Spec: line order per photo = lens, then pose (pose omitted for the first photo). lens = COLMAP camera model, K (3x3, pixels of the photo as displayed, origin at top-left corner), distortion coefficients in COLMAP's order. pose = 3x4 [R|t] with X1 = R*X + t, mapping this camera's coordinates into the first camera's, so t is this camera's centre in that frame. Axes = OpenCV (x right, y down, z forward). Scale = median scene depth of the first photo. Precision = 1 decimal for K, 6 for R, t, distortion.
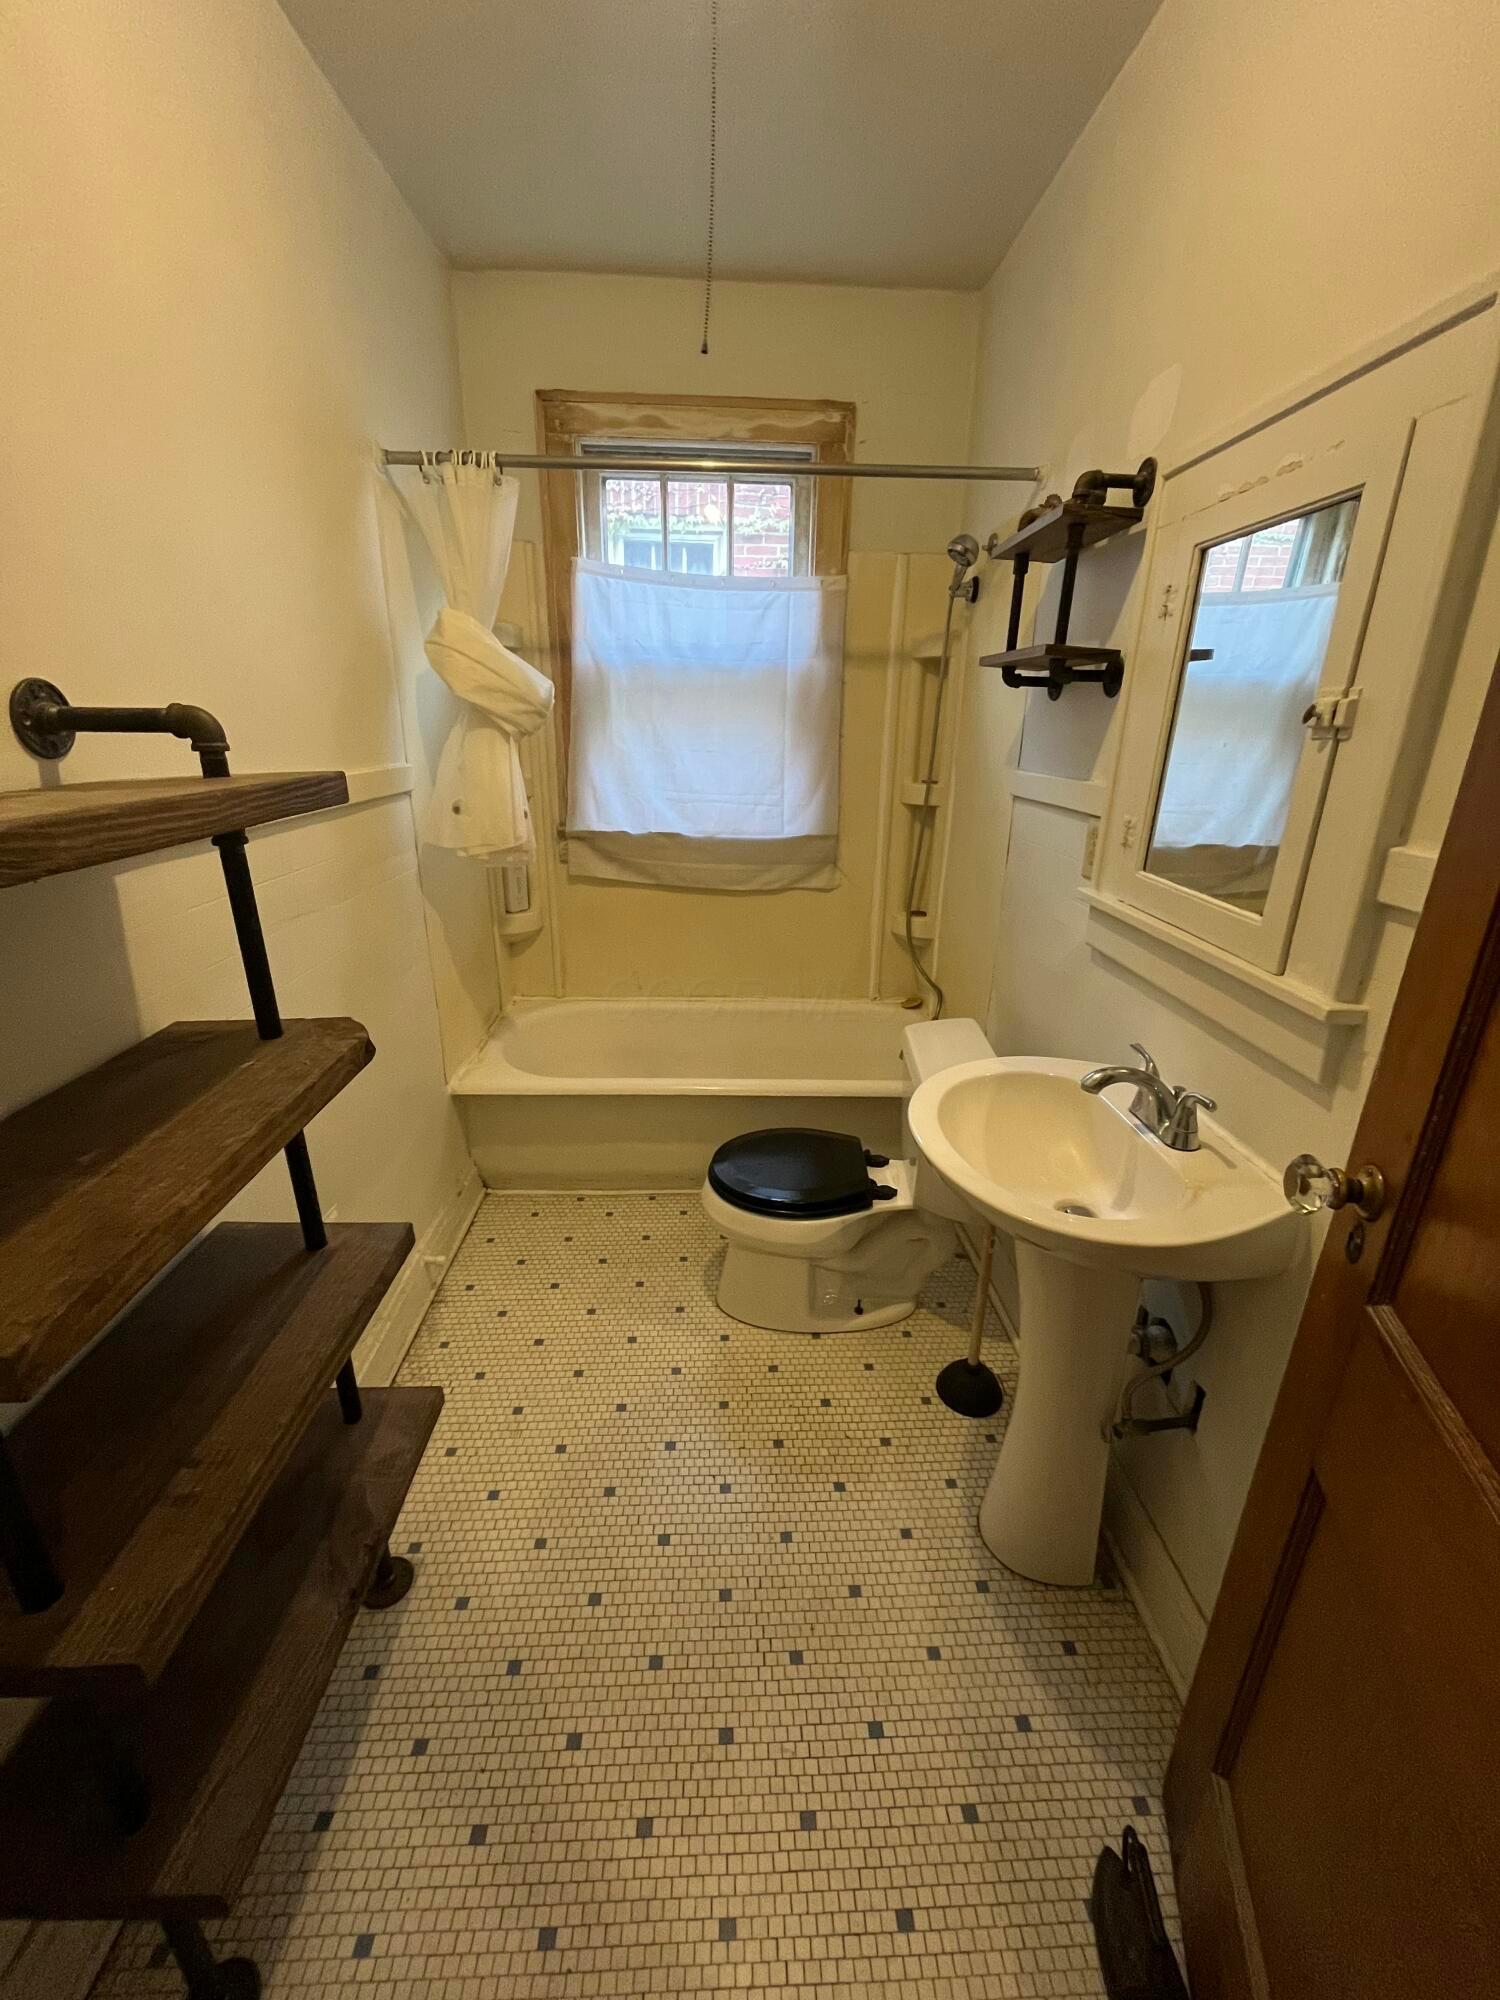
lens RADIAL K [[807.3, 0, 749.4], [0, 807.3, 1004.1], [0, 0, 1]] dist [-0.000230, -0.000949]
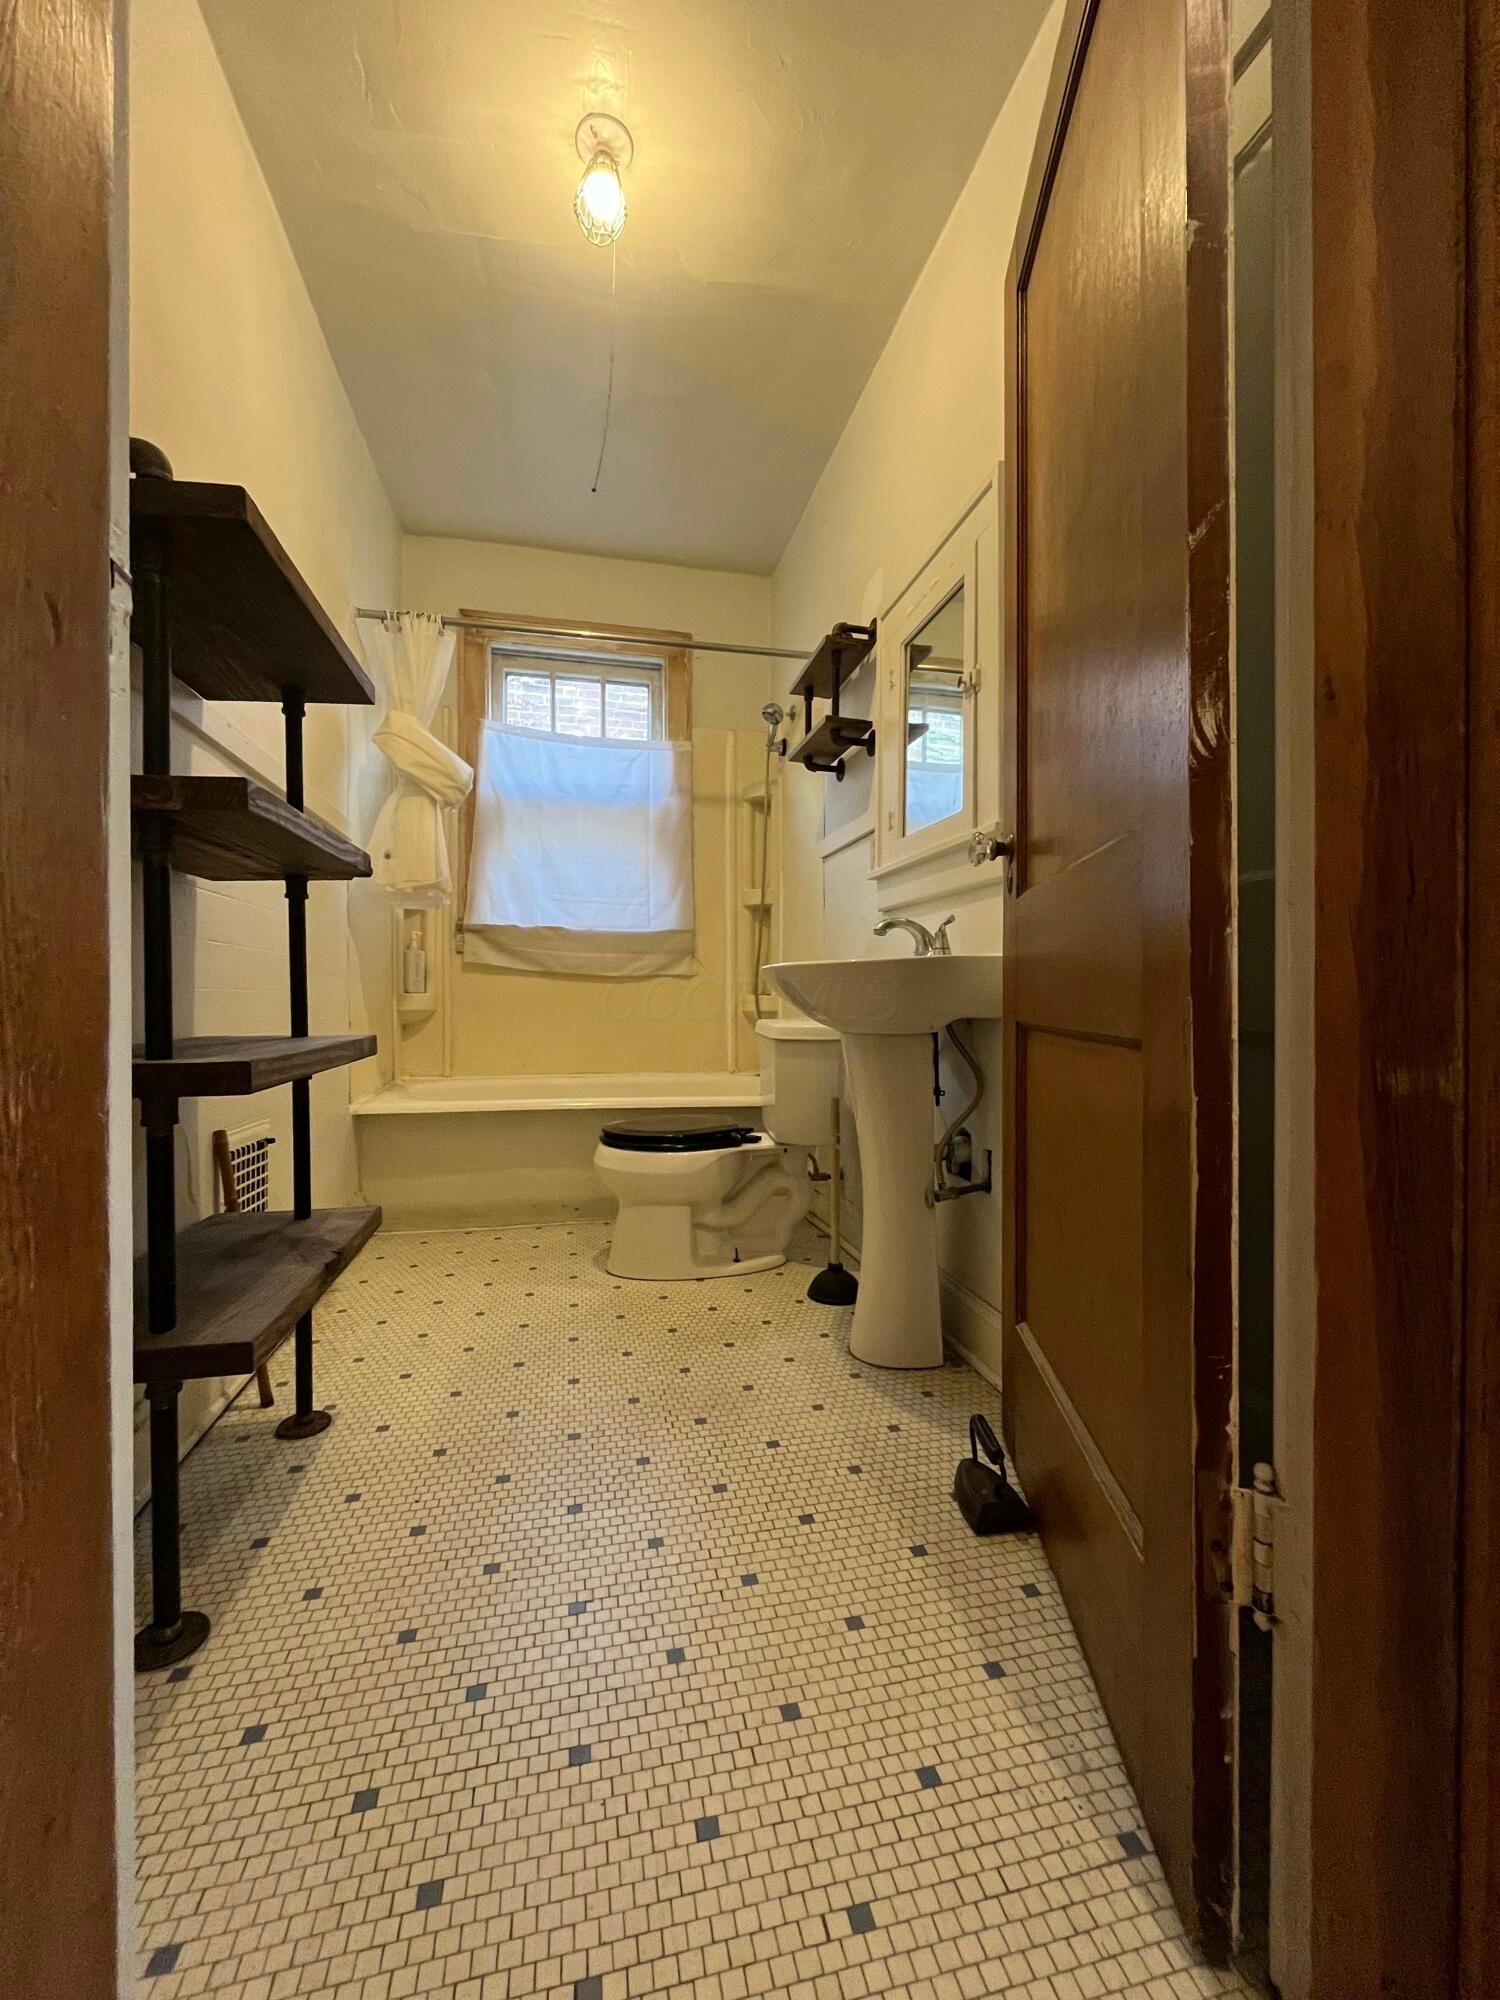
lens RADIAL K [[807.3, 0, 749.4], [0, 807.3, 1004.1], [0, 0, 1]] dist [-0.000230, -0.000949]
pose [[0.983117, -0.015734, 0.182300, -0.039805], [0.073762, 0.945835, -0.316158, 0.341995], [-0.167451, 0.324267, 0.931027, -0.142156]]
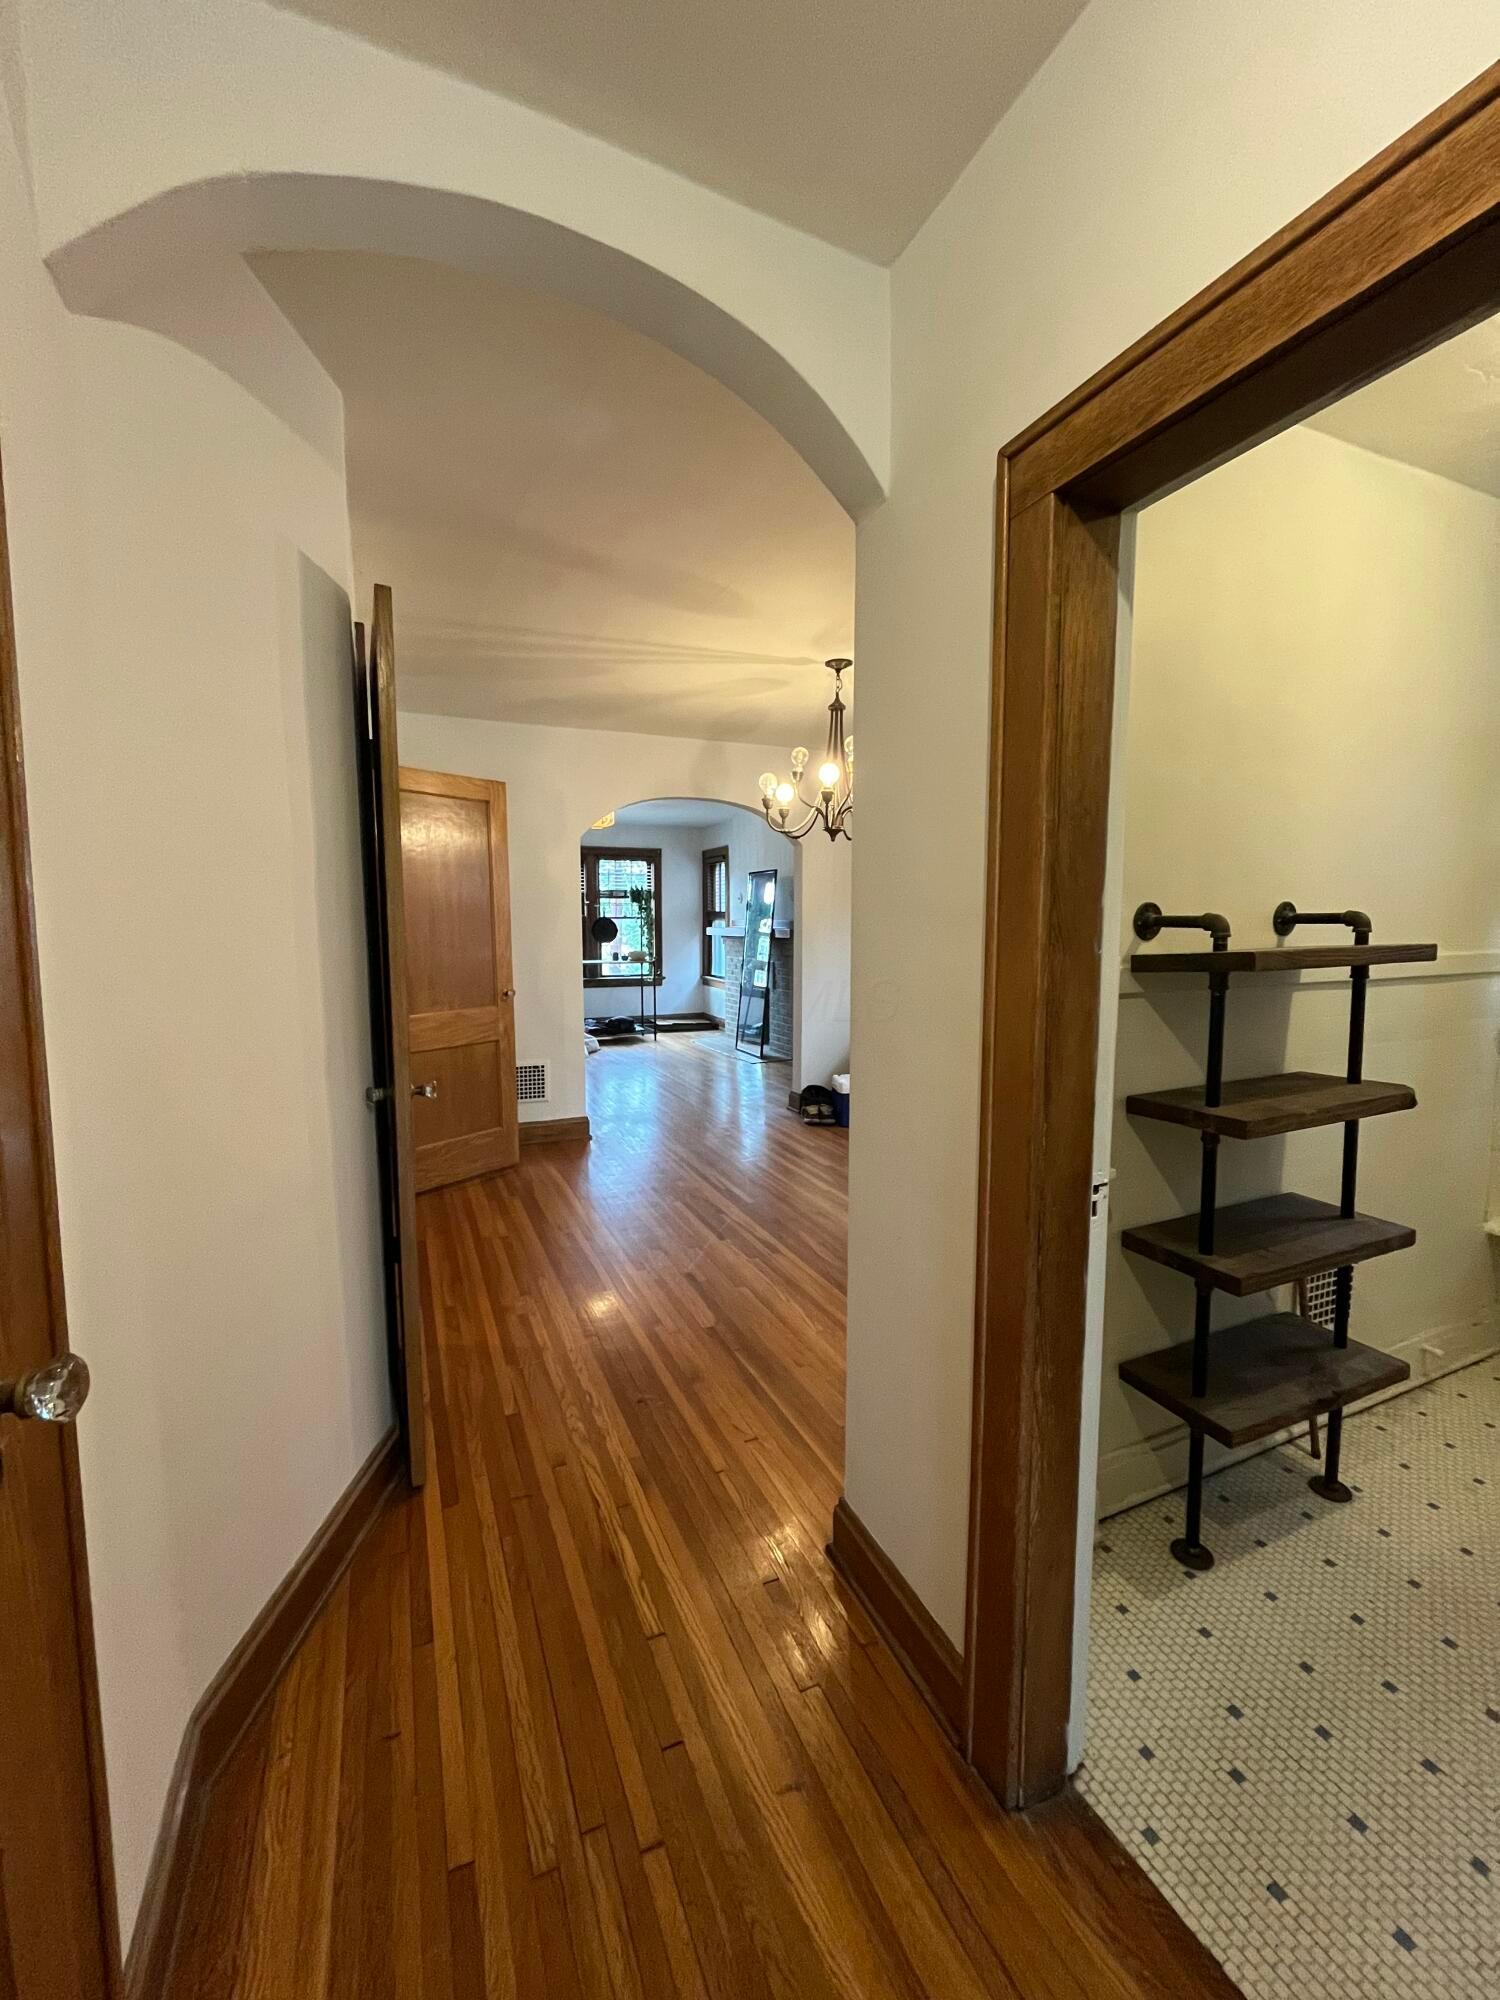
lens RADIAL K [[807.3, 0, 749.4], [0, 807.3, 1004.1], [0, 0, 1]] dist [-0.000230, -0.000949]
pose [[0.378250, 0.076763, -0.922515, 0.246464], [-0.293758, 0.955001, -0.040980, 0.152928], [0.877857, 0.286497, 0.383779, -0.418300]]
